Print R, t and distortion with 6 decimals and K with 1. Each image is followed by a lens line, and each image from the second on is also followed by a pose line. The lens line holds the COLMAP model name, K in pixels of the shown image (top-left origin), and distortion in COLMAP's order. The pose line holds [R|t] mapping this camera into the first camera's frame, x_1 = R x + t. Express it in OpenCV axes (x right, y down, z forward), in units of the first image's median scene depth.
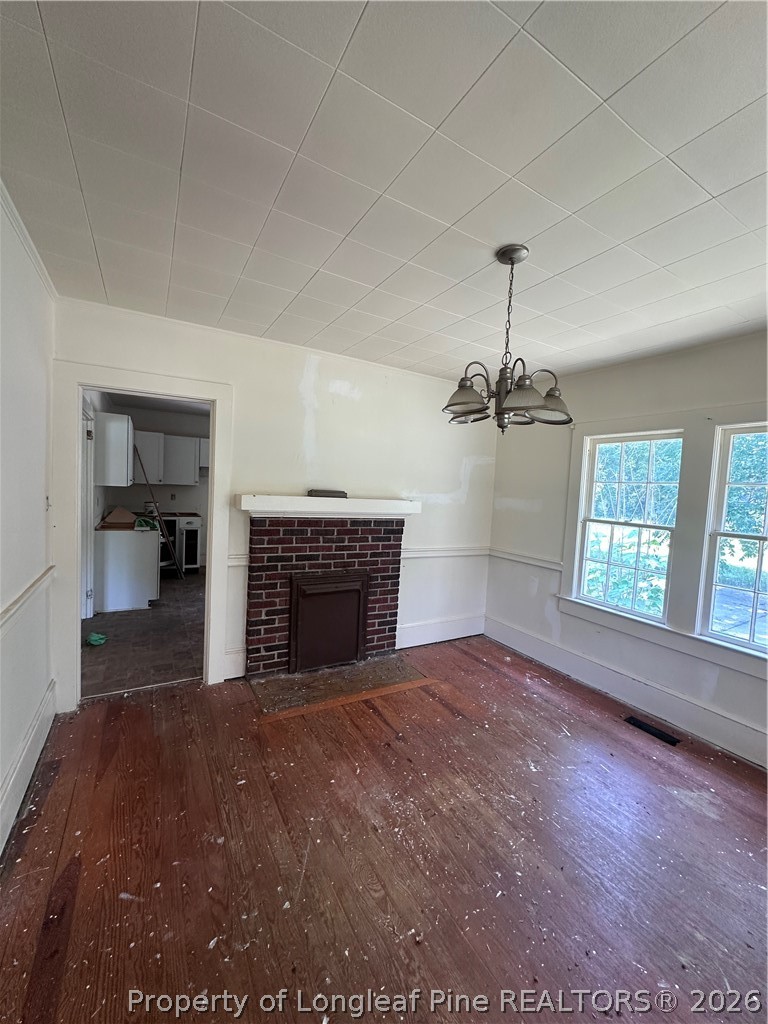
lens RADIAL K [[407.4, 0, 381.9], [0, 407.4, 519.2], [0, 0, 1]] dist [-0.001662, 0.000234]
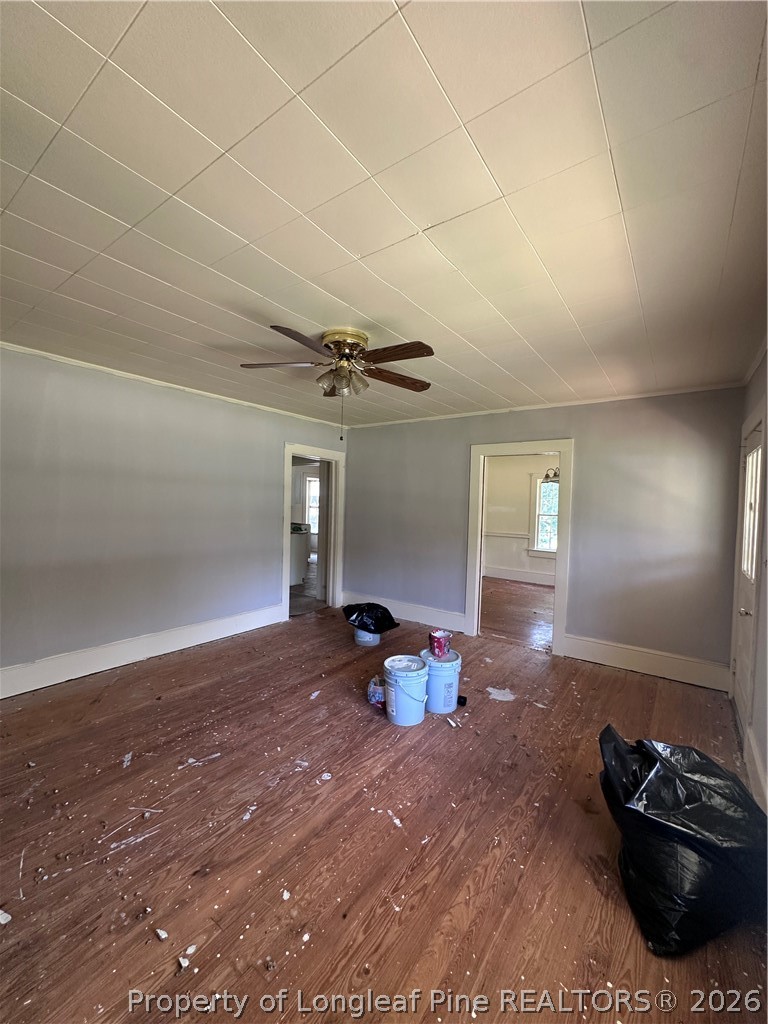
lens RADIAL K [[407.4, 0, 388.8], [0, 407.4, 512.4], [0, 0, 1]] dist [-0.001662, 0.000234]
pose [[0.909325, -0.034647, 0.414642, -1.371134], [0.047828, 0.998625, -0.021443, -0.003223], [-0.413329, 0.039330, 0.909732, -0.841929]]
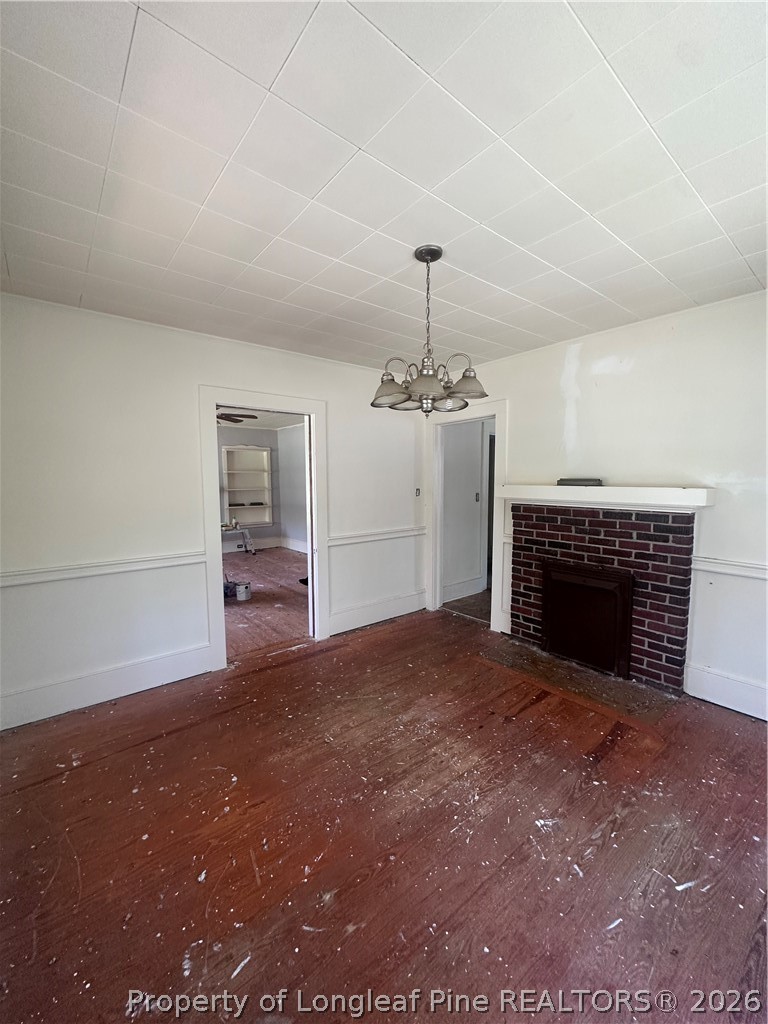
lens RADIAL K [[407.4, 0, 386.7], [0, 407.4, 516.4], [0, 0, 1]] dist [-0.001662, 0.000234]
pose [[0.173158, 0.040637, -0.984055, 0.754215], [-0.059532, 0.997753, 0.030727, 0.015695], [0.983093, 0.053262, 0.175188, 0.385373]]
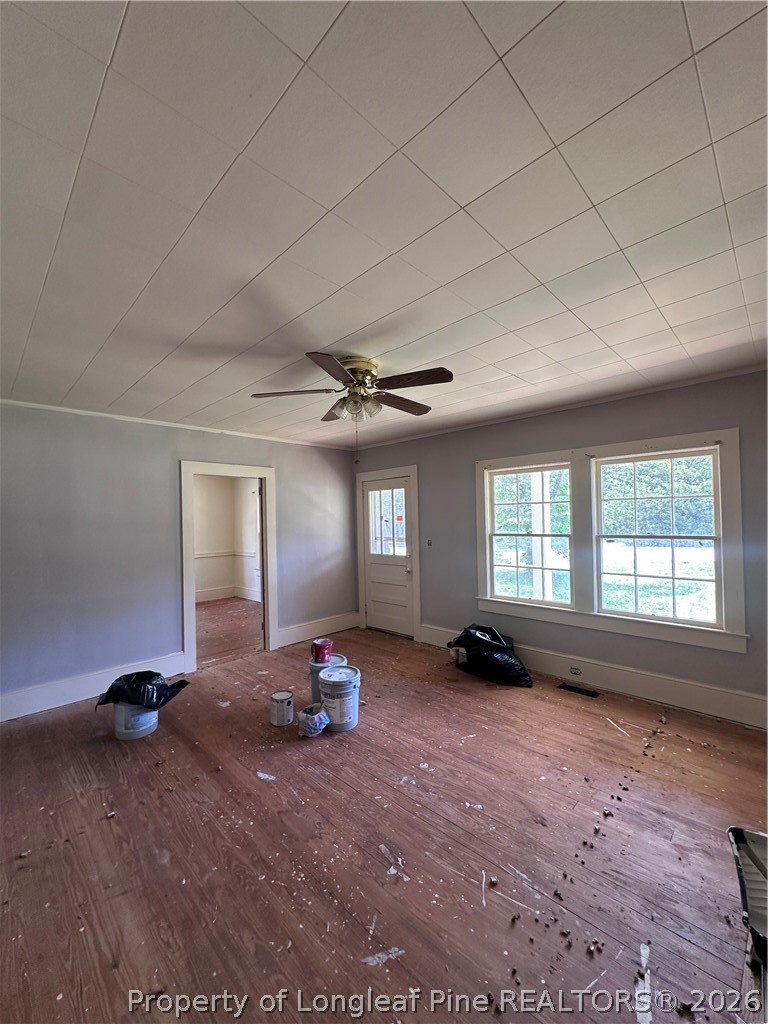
lens RADIAL K [[407.4, 0, 380.4], [0, 407.4, 515.1], [0, 0, 1]] dist [-0.001662, 0.000234]
pose [[-0.262893, -0.029924, 0.964361, -1.924075], [0.078716, 0.995522, 0.052350, -0.101959], [-0.961608, 0.089673, -0.259360, 0.111074]]
